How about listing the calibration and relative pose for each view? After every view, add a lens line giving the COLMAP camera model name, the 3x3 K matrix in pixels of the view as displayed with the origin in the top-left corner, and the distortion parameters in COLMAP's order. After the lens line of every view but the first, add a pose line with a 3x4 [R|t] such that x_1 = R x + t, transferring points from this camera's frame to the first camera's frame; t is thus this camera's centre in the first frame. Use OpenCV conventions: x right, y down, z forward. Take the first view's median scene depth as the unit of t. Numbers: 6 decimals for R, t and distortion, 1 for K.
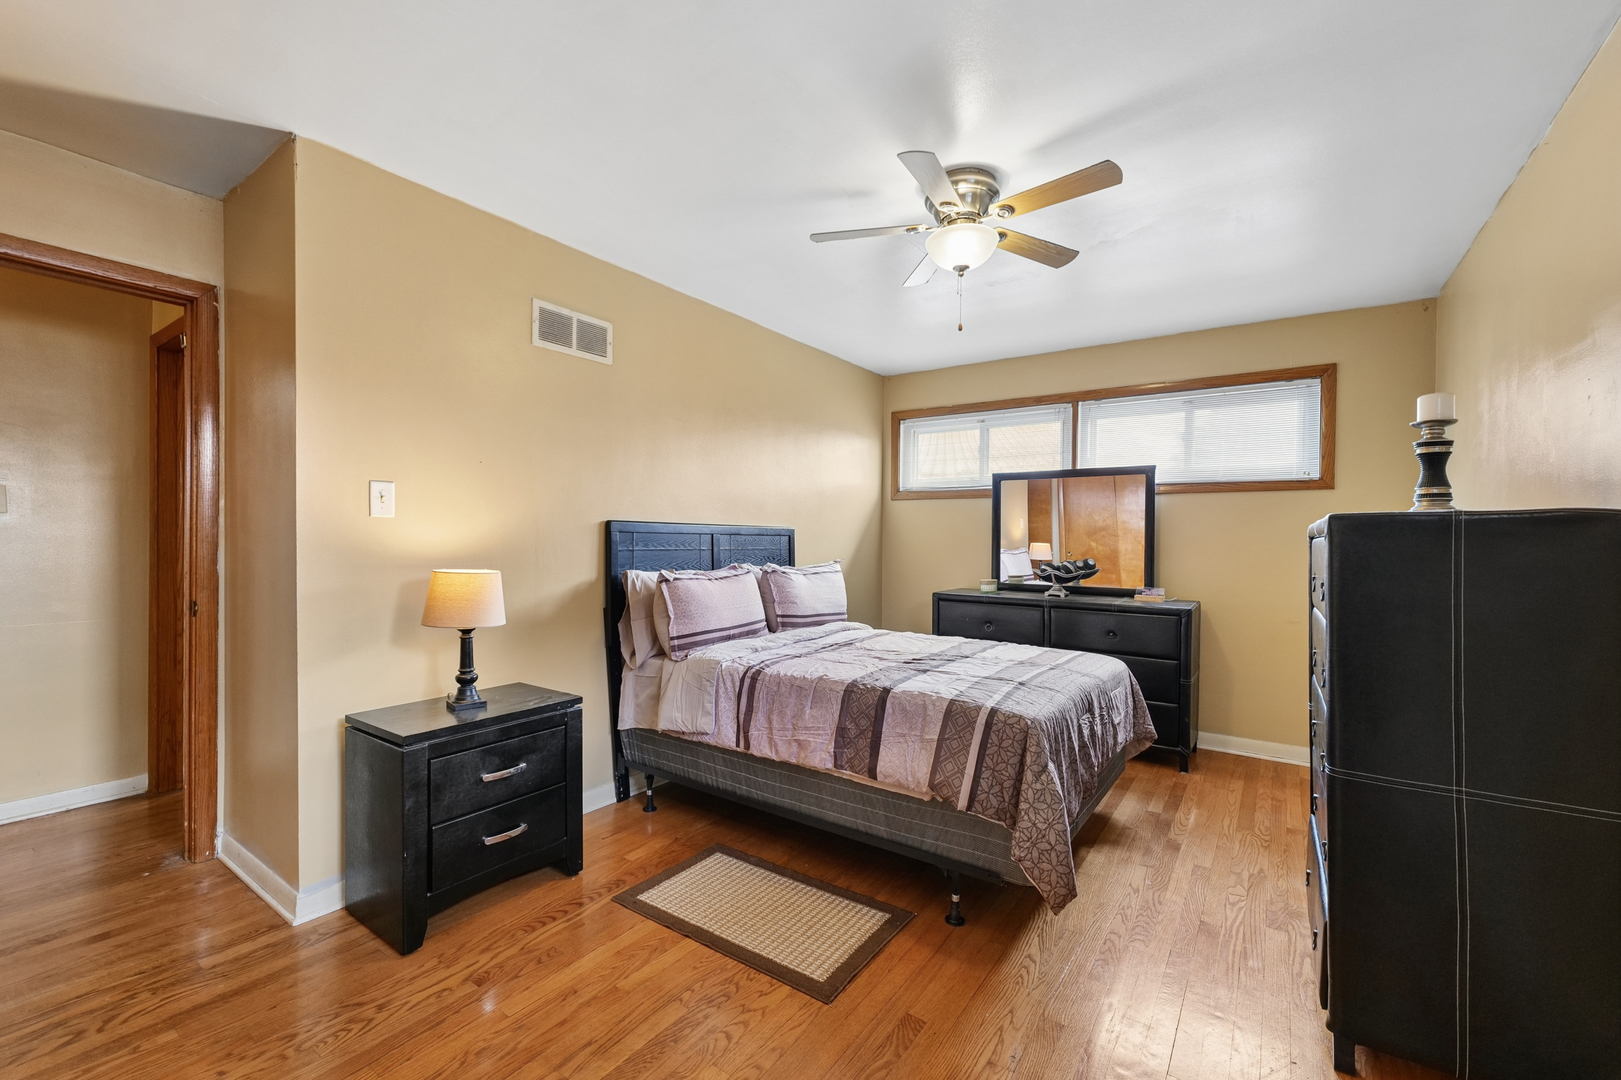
lens RADIAL K [[668.7, 0, 808.4], [0, 668.7, 538.3], [0, 0, 1]] dist [0.000875, 0.000012]
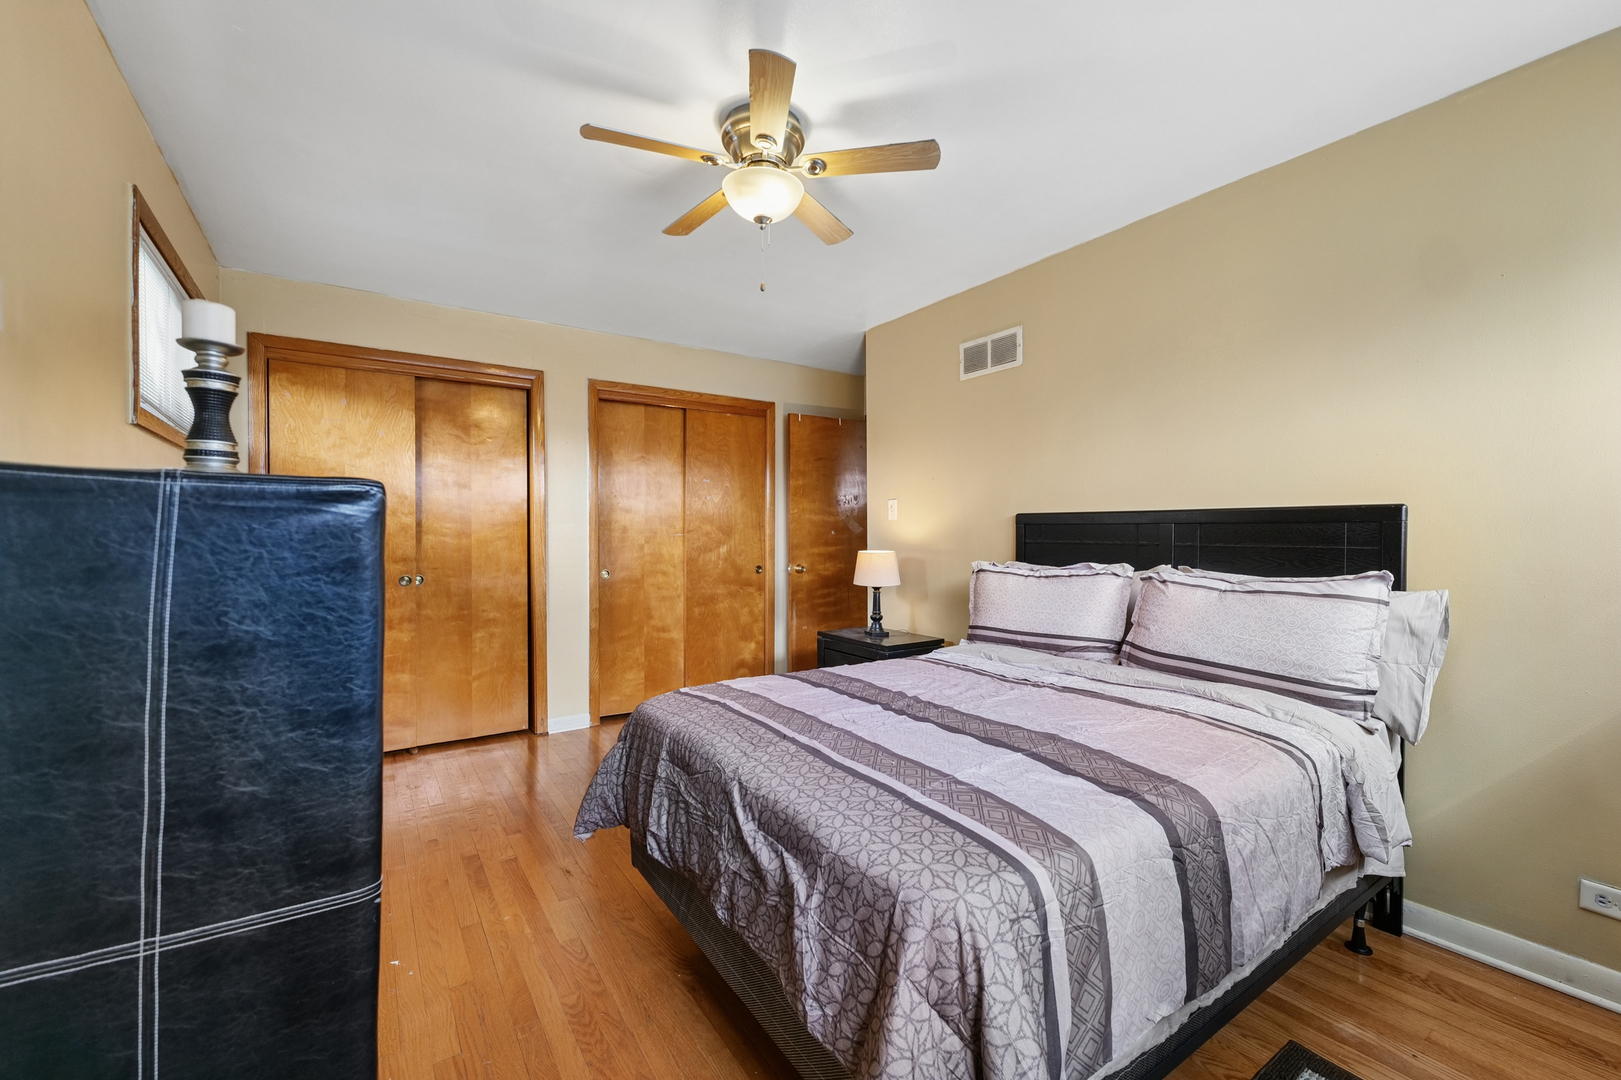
lens RADIAL K [[668.7, 0, 812.5], [0, 668.7, 534.2], [0, 0, 1]] dist [0.000875, 0.000012]
pose [[-0.363606, 0.005652, -0.931536, 0.848354], [0.004848, 0.999980, 0.004175, 0.000568], [0.931540, -0.002997, -0.363626, 1.135927]]
